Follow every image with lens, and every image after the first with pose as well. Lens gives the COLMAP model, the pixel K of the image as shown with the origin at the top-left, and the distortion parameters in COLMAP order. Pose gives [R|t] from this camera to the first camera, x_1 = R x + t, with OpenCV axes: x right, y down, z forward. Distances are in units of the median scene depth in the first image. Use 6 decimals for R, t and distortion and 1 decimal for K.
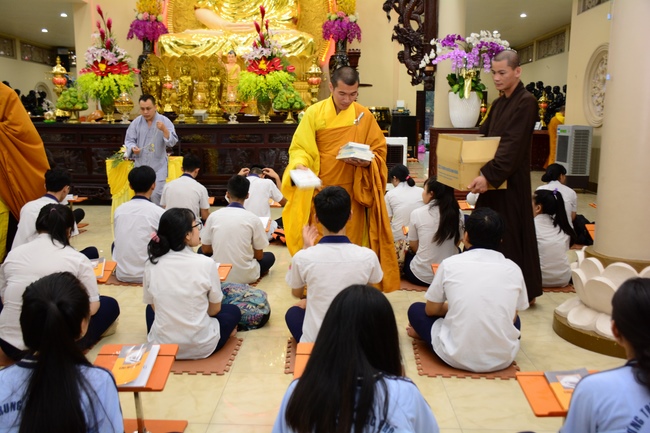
lens RADIAL K [[612.5, 0, 321.8], [0, 612.5, 218.1], [0, 0, 1]] dist [-0.030090, 0.000000]
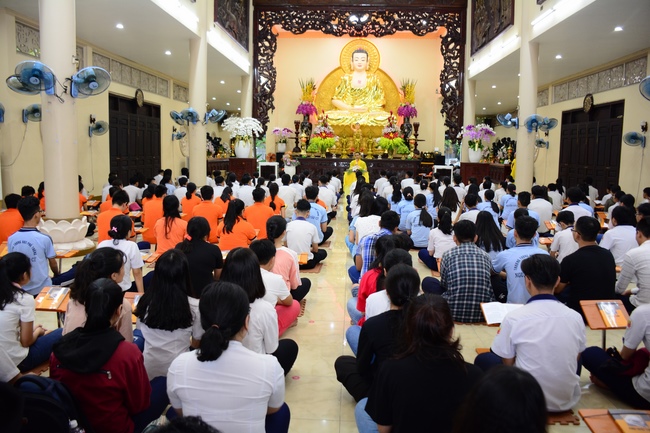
lens RADIAL K [[503.9, 0, 326.3], [0, 503.9, 212.8], [0, 0, 1]] dist [-0.123683, 0.056309]
pose [[0.999667, 0.016123, -0.020131, -0.301935], [-0.016926, 0.999041, -0.040372, 0.135546], [0.019461, 0.040700, 0.998982, -0.941818]]
